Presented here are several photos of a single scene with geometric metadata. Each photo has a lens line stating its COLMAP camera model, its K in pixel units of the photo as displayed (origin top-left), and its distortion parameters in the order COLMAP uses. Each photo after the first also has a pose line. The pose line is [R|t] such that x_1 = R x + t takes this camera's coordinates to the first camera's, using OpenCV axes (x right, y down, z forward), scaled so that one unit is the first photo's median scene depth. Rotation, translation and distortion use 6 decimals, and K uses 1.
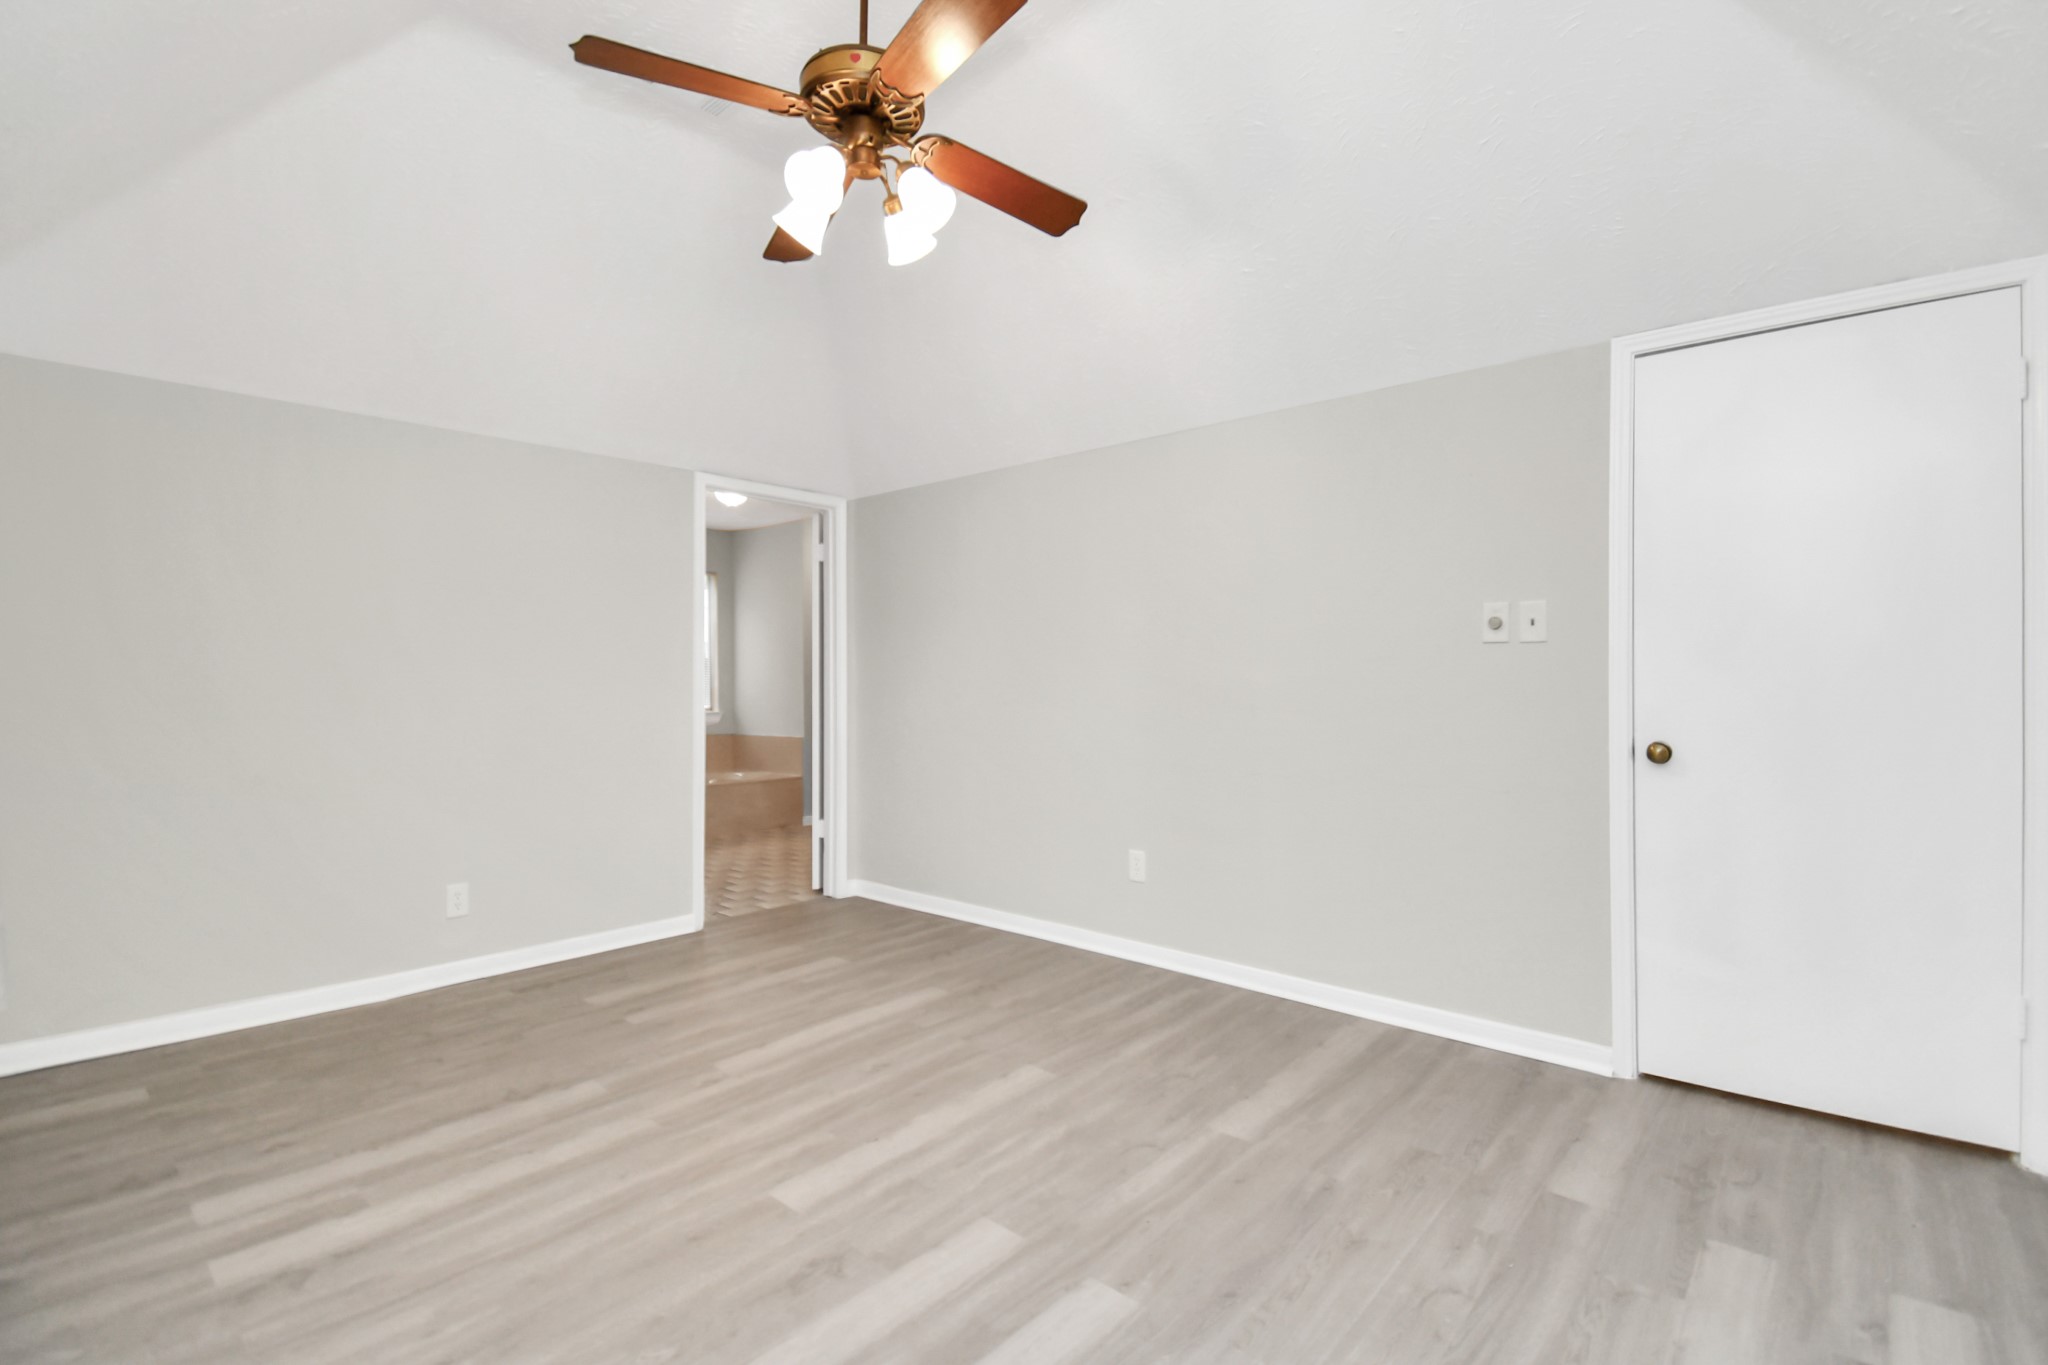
lens RADIAL K [[915.4, 0, 1029.0], [0, 915.4, 681.8], [0, 0, 1]] dist [0.022593, -0.027809]
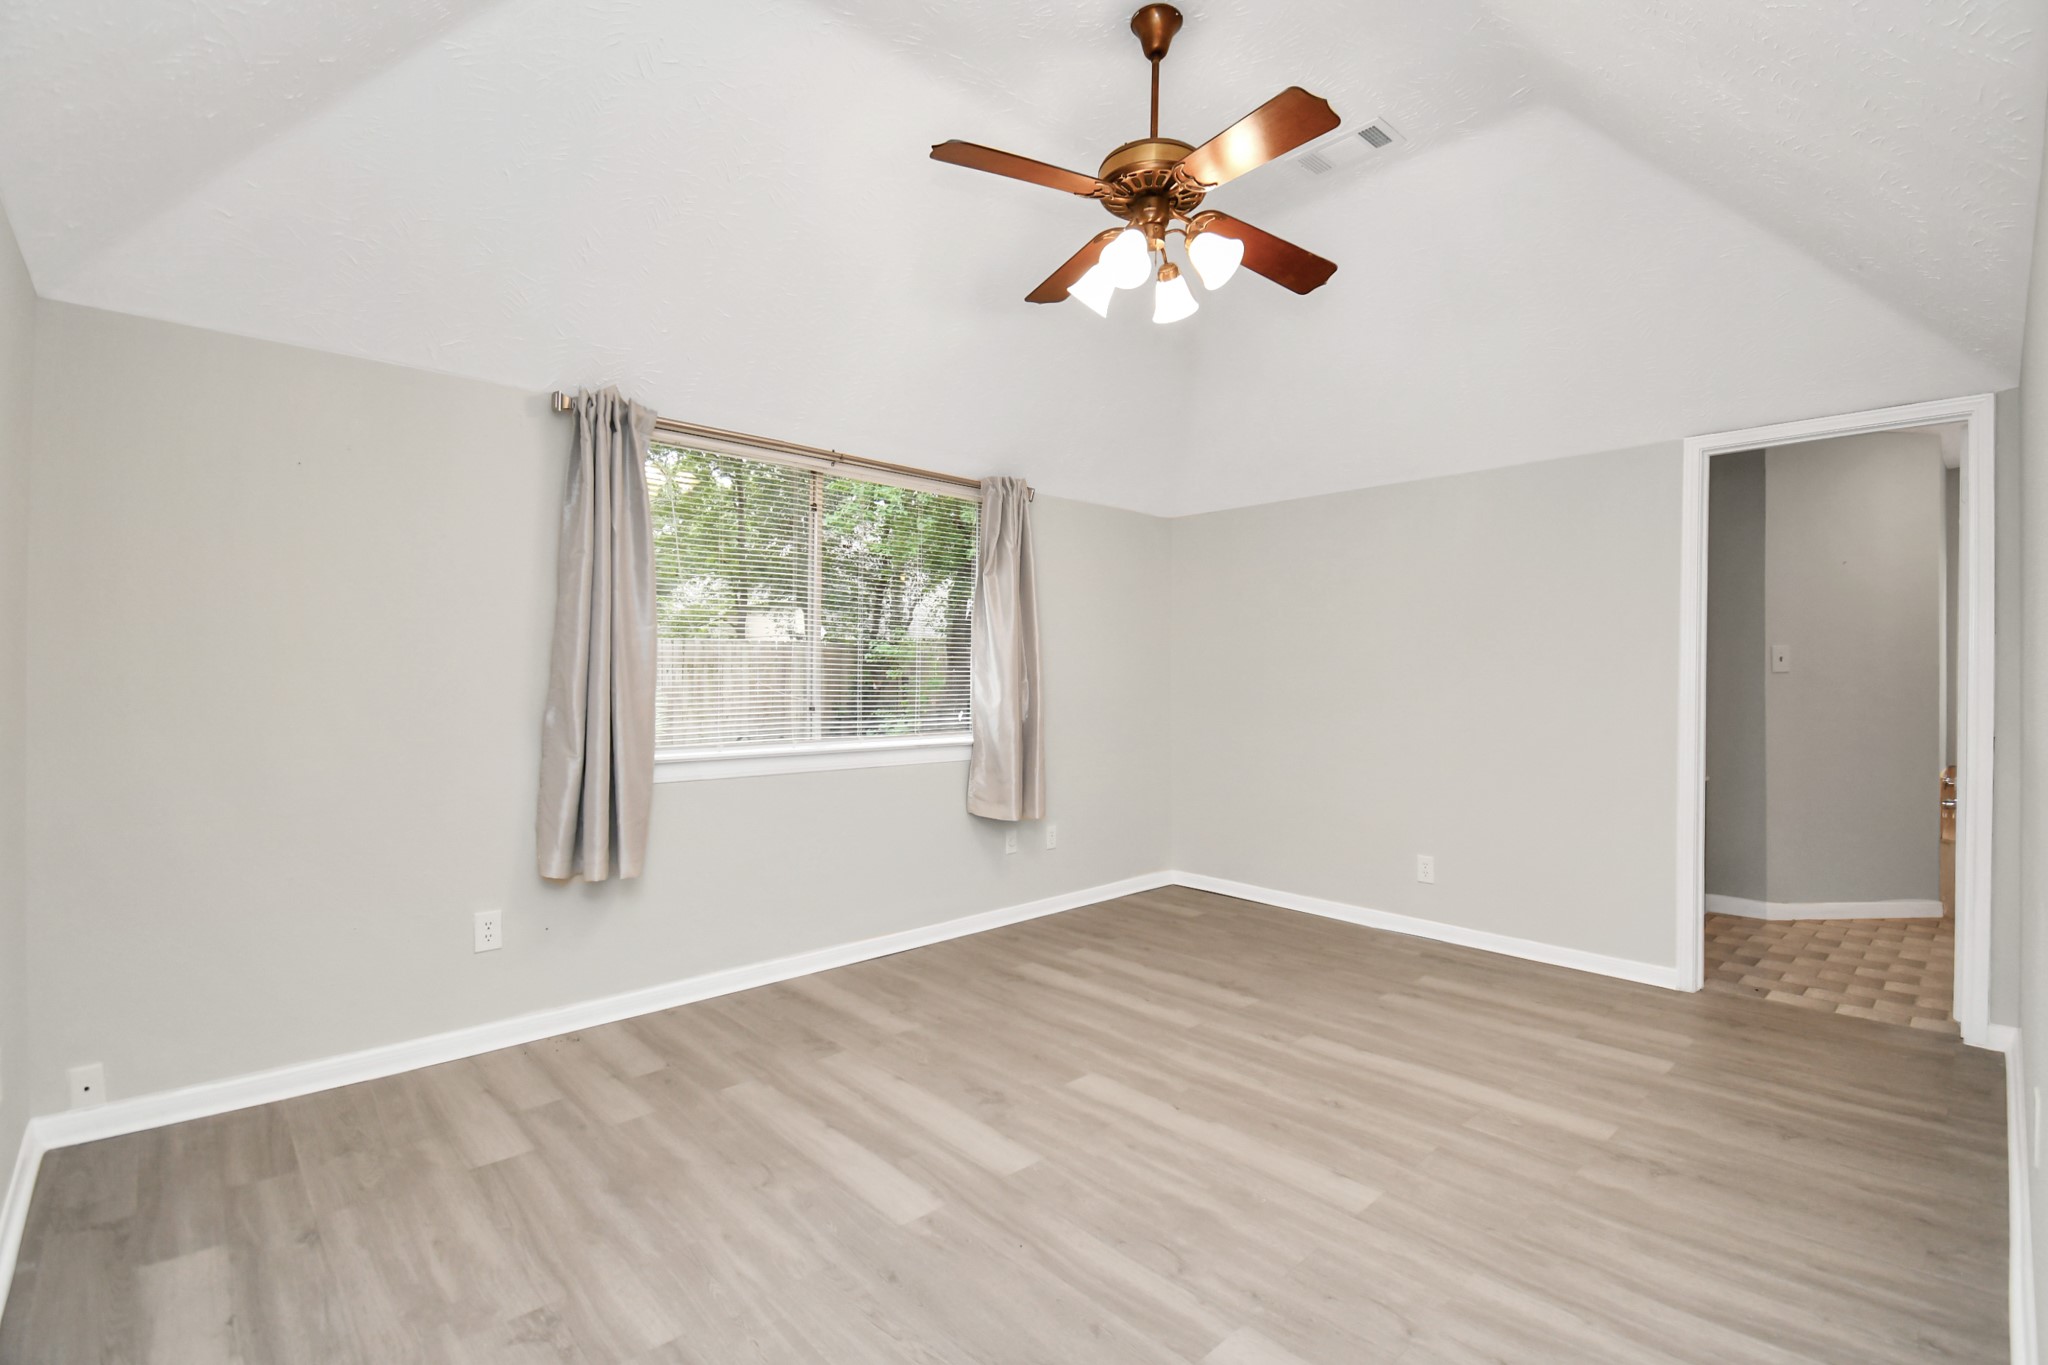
lens RADIAL K [[915.4, 0, 1029.0], [0, 915.4, 681.8], [0, 0, 1]] dist [0.022593, -0.027809]
pose [[-0.086232, 0.002155, -0.996273, 0.819138], [-0.007467, 0.999968, 0.002809, 0.003413], [0.996247, 0.007681, -0.086213, 0.830709]]
